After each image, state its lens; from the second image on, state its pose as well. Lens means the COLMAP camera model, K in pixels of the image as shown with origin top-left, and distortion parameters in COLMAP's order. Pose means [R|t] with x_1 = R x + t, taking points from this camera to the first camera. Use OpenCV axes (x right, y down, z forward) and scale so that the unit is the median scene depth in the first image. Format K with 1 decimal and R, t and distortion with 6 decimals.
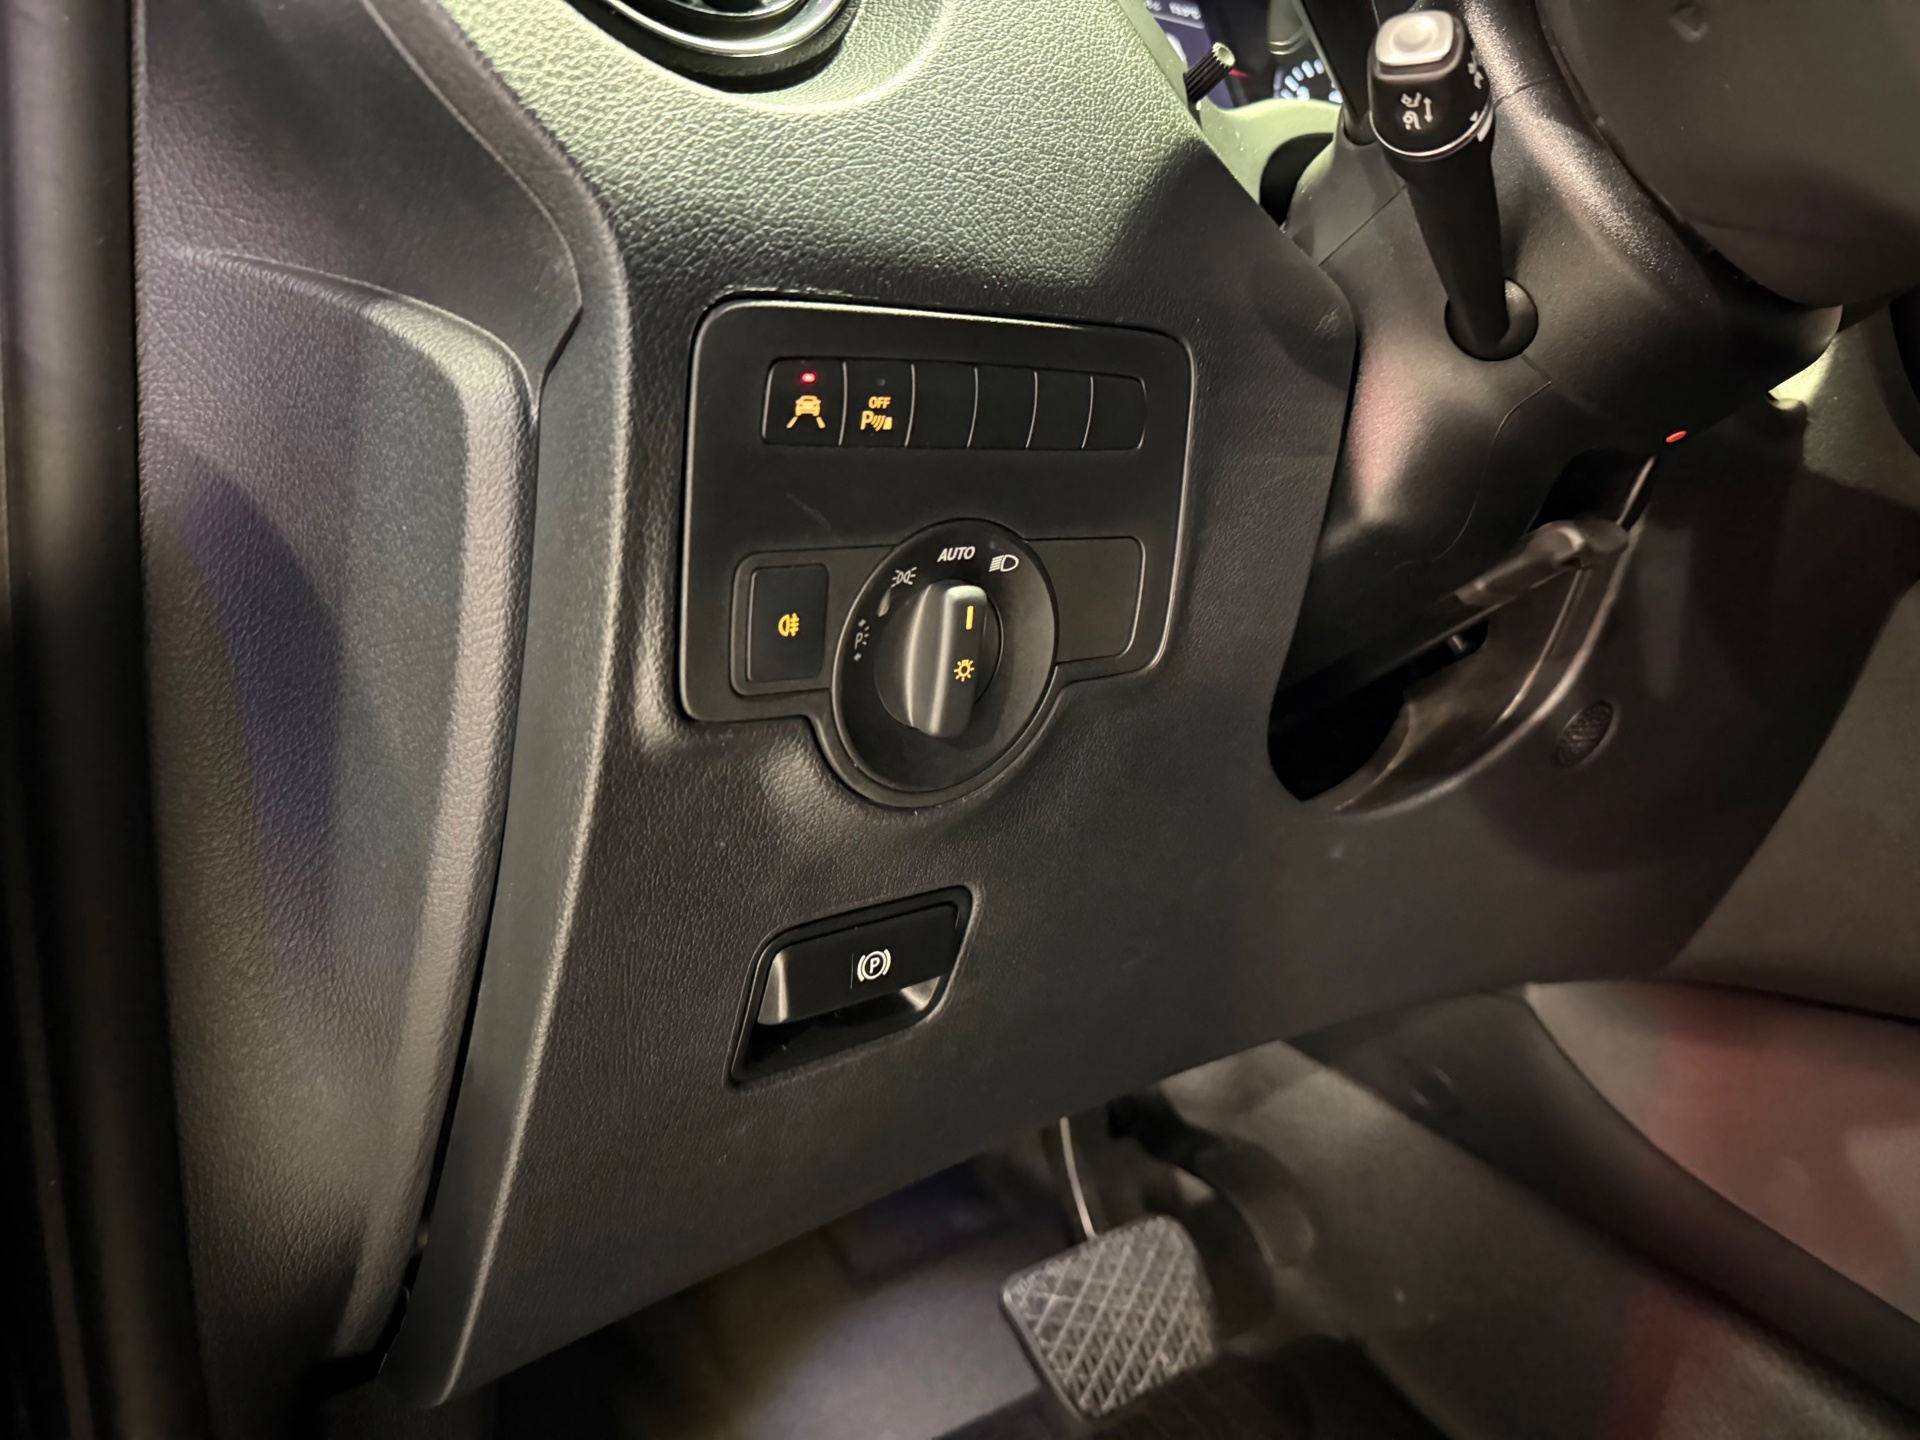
lens RADIAL K [[1335.0, 0, 954.9], [0, 1335.0, 747.7], [0, 0, 1]] dist [0.064425, -0.002337]
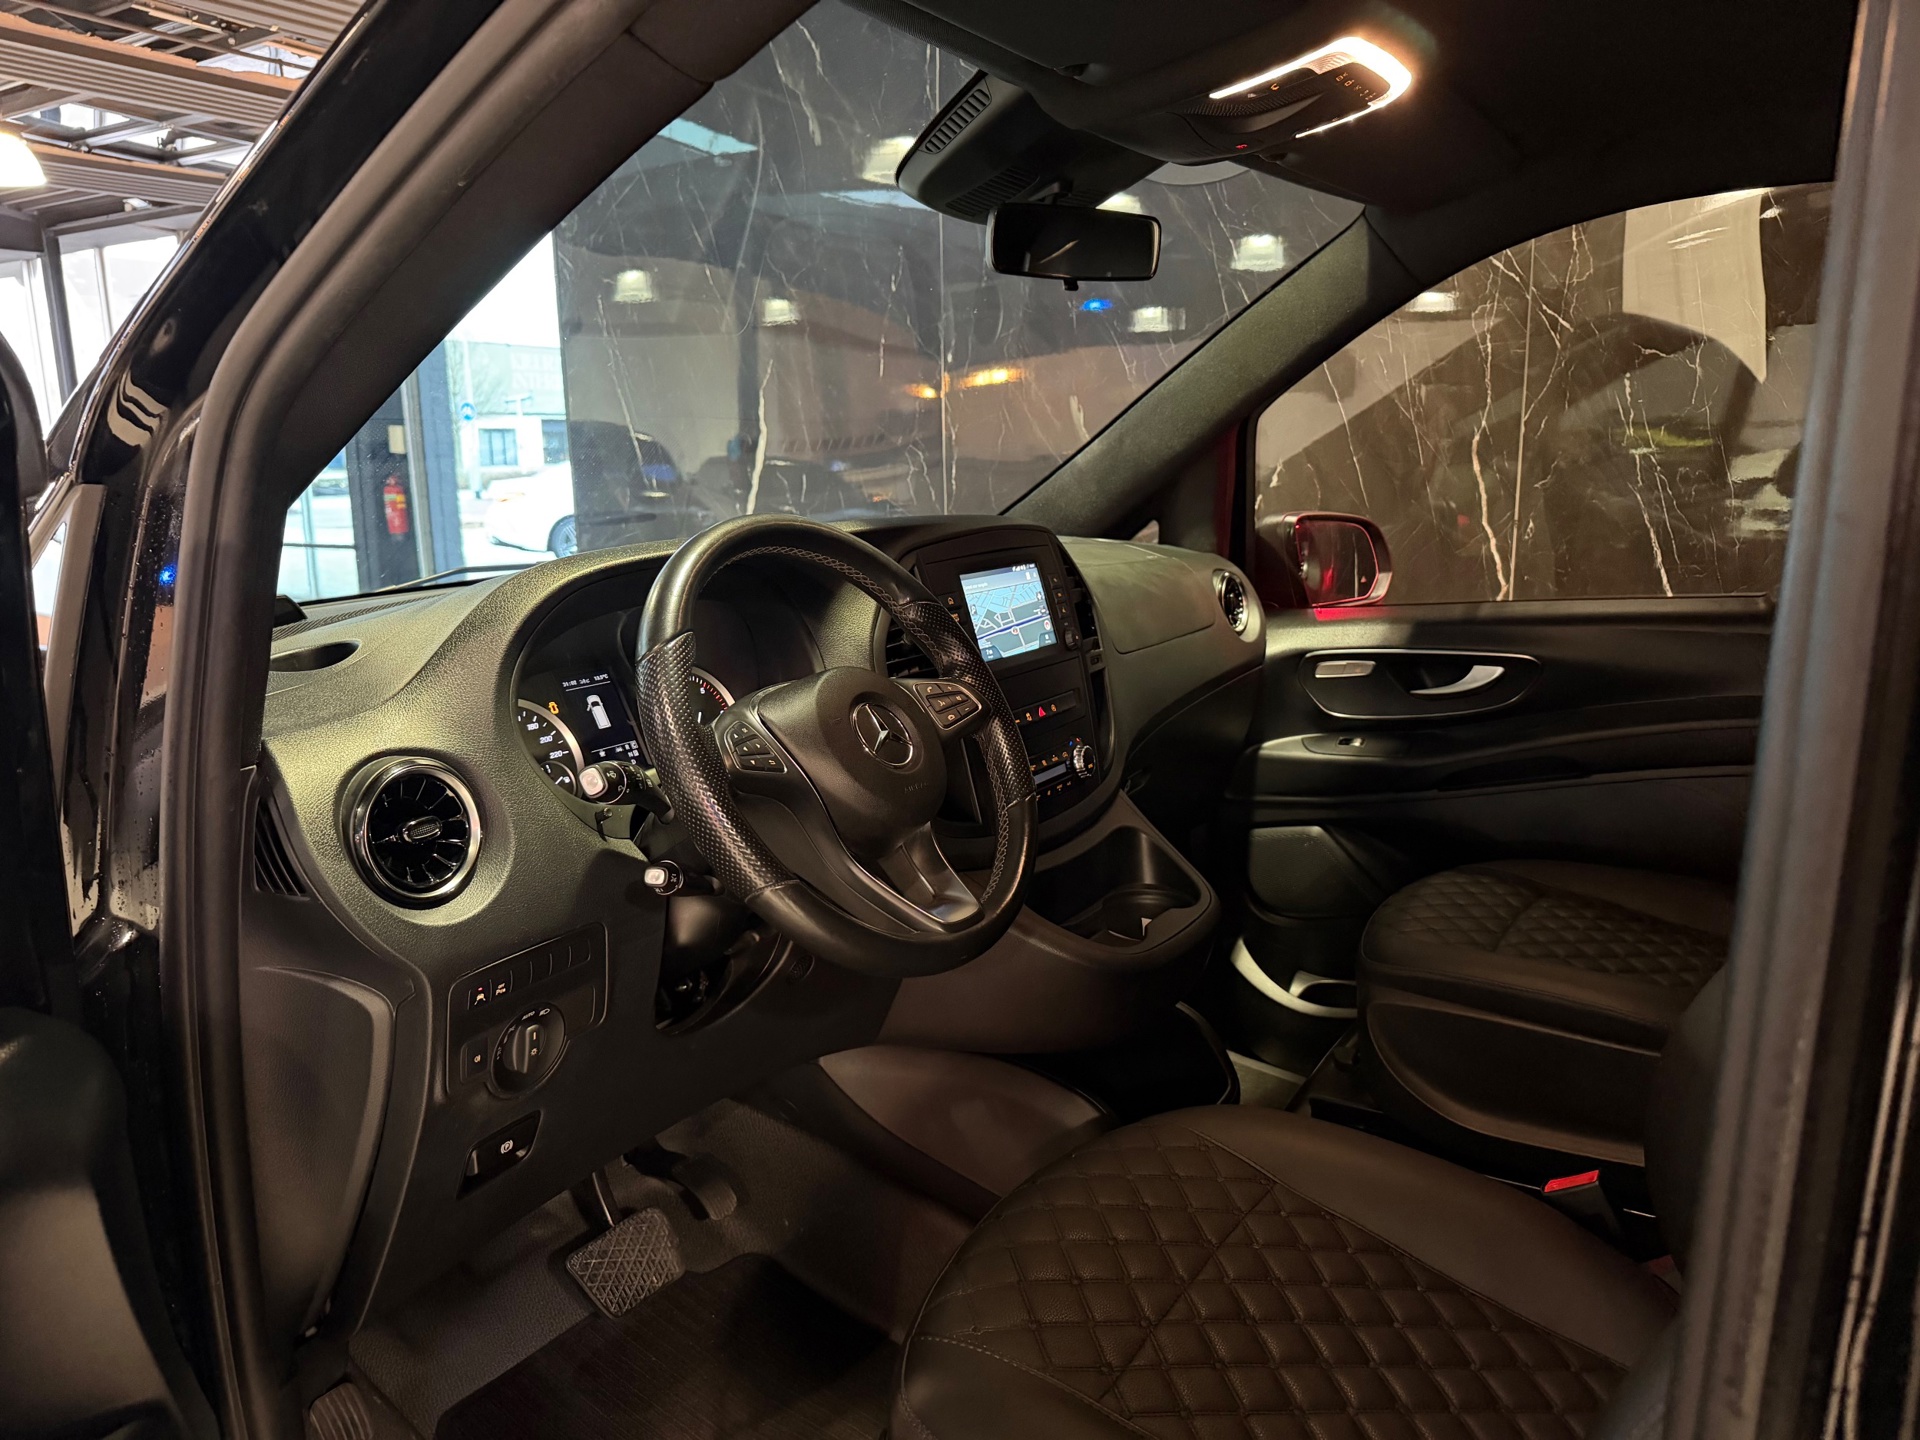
lens RADIAL K [[1335.0, 0, 954.9], [0, 1335.0, 747.7], [0, 0, 1]] dist [0.064425, -0.002337]
pose [[0.939635, -0.084144, 0.331672, -0.045548], [0.080448, 0.996448, 0.024884, -0.656053], [-0.332588, 0.003301, 0.943066, -1.968089]]
